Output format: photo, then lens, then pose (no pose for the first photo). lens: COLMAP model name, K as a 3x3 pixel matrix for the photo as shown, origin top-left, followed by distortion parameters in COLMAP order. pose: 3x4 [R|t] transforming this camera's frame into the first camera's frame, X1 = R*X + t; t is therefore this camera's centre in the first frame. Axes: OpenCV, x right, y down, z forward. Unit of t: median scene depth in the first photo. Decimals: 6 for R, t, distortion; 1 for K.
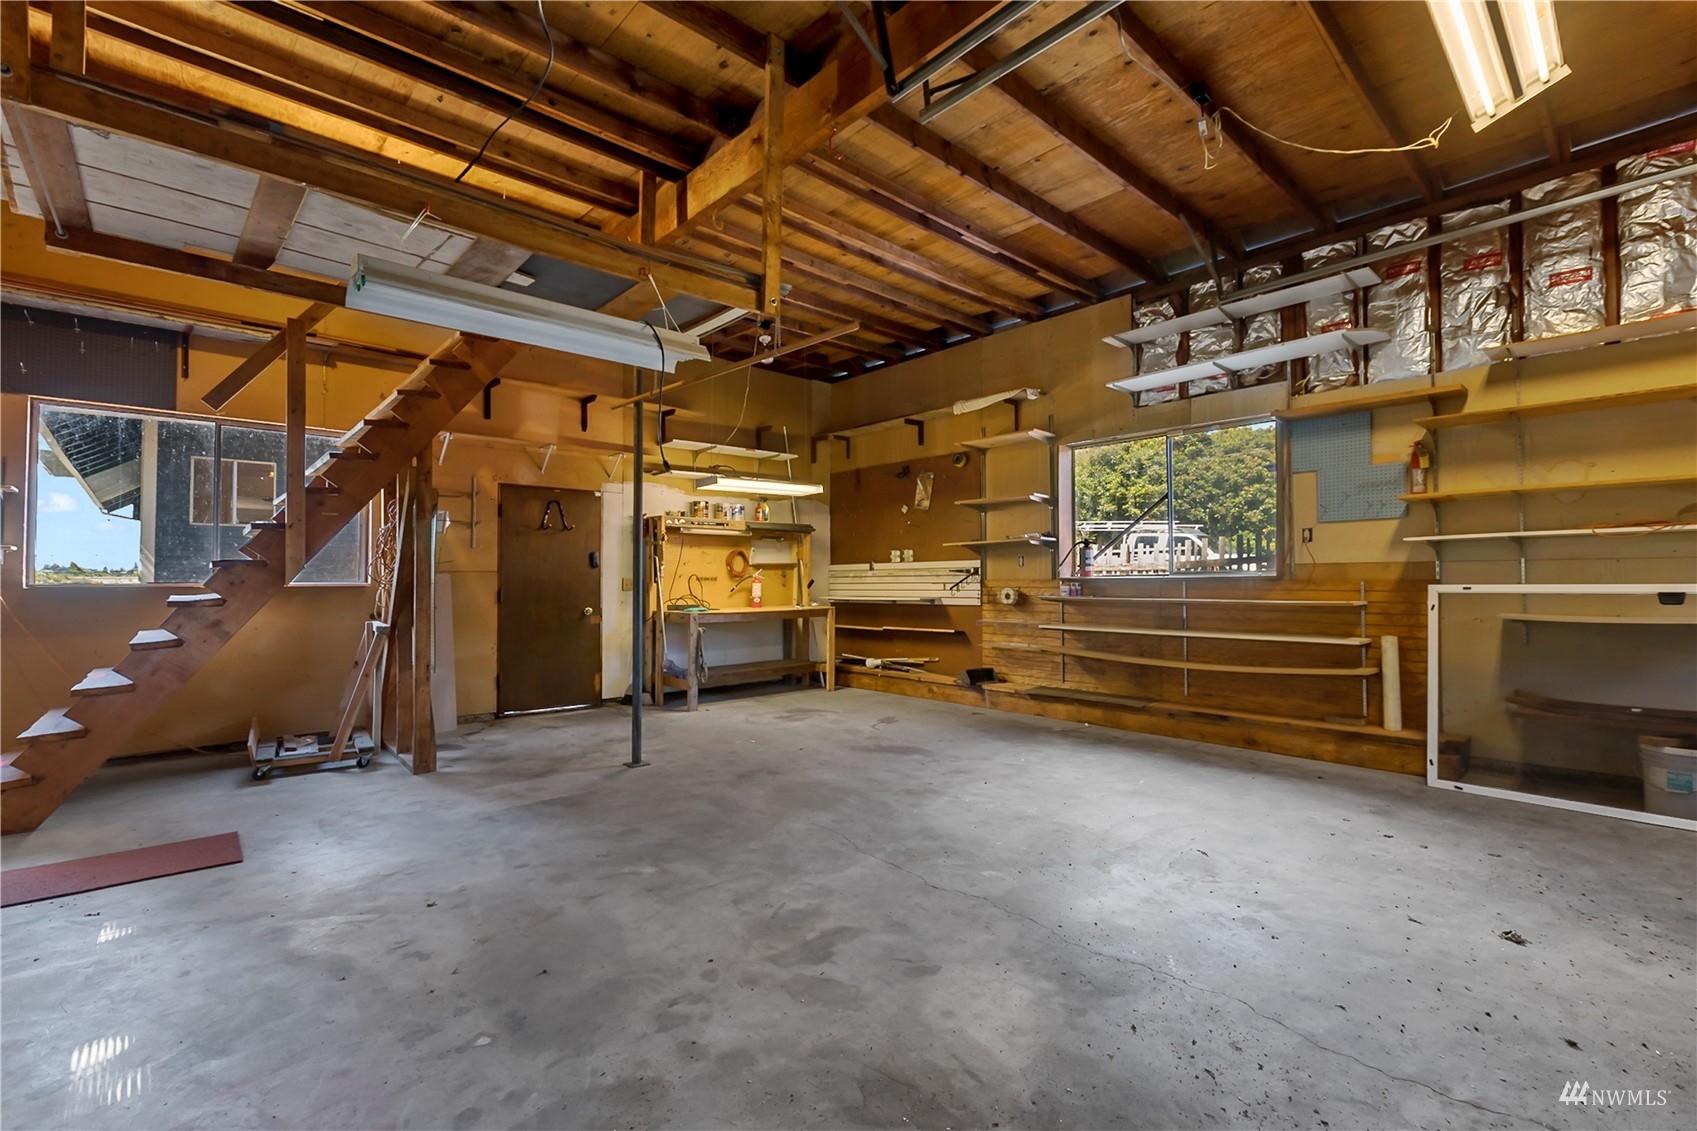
lens RADIAL K [[753.9, 0, 850.7], [0, 753.9, 563.0], [0, 0, 1]] dist [0.000131, -0.001527]
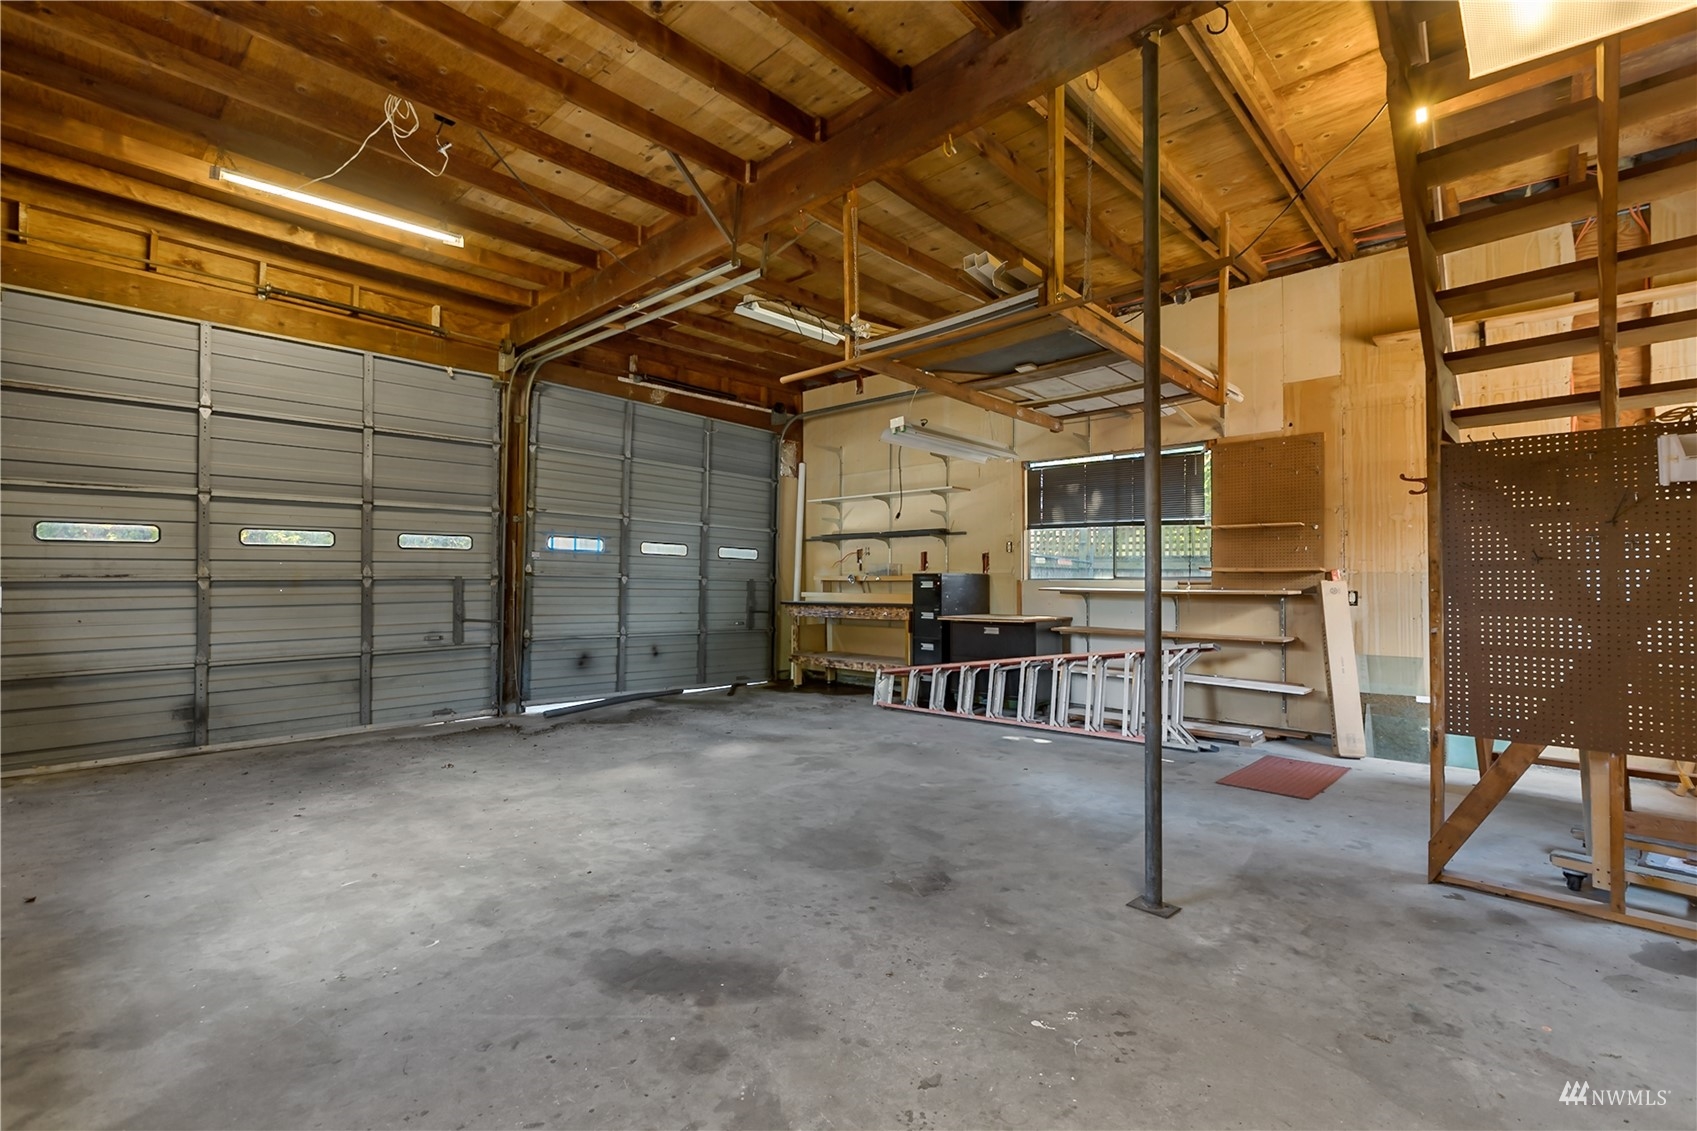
lens RADIAL K [[753.9, 0, 850.7], [0, 753.9, 563.0], [0, 0, 1]] dist [0.000131, -0.001527]
pose [[-0.997391, -0.003164, -0.072120, -0.015586], [0.000397, 0.998783, -0.049314, 0.043119], [0.072188, -0.049214, -0.996176, 2.014984]]
